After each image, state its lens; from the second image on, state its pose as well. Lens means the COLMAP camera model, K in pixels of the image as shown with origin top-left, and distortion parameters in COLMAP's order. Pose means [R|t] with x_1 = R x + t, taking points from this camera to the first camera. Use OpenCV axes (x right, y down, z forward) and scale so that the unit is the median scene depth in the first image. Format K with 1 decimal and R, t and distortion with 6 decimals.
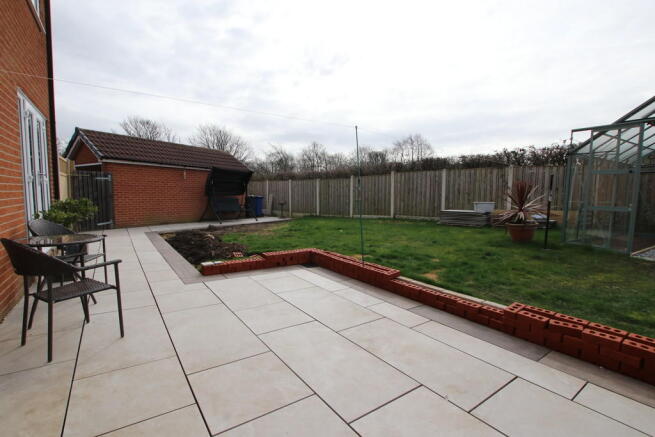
lens RADIAL K [[304.3, 0, 326.3], [0, 304.3, 219.5], [0, 0, 1]] dist [-0.028251, 0.001739]
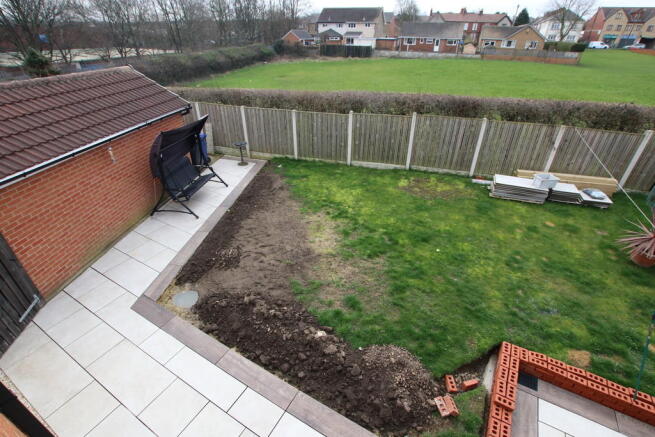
lens RADIAL K [[304.3, 0, 329.6], [0, 304.3, 226.8], [0, 0, 1]] dist [-0.028251, 0.001739]
pose [[0.907222, -0.224507, 0.355732, -0.357149], [0.032011, 0.880061, 0.473780, -0.299855], [-0.419432, -0.418436, 0.805598, 0.364775]]
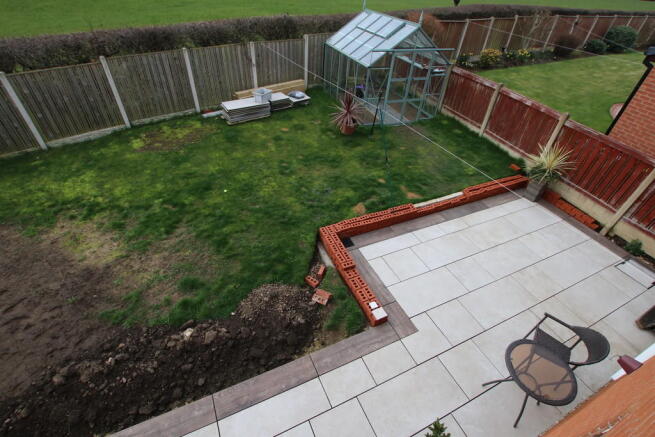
lens RADIAL K [[304.3, 0, 324.7], [0, 304.3, 221.9], [0, 0, 1]] dist [-0.028251, 0.001739]
pose [[0.190485, -0.638404, 0.745758, -0.407501], [0.040472, 0.764129, 0.643793, -0.298347], [-0.980855, -0.092451, 0.171393, 0.439409]]
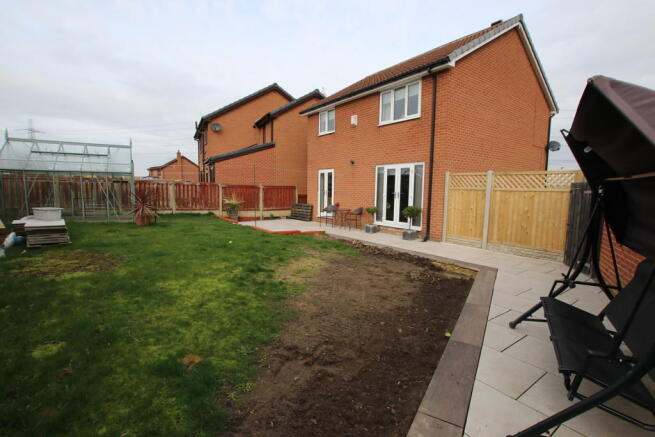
lens RADIAL K [[304.3, 0, 327.4], [0, 304.3, 218.4], [0, 0, 1]] dist [-0.028251, 0.001739]
pose [[-0.999781, -0.020857, -0.001428, -0.177129], [-0.020761, 0.982504, 0.185079, -0.152901], [-0.002457, 0.185068, -0.982723, 1.395806]]
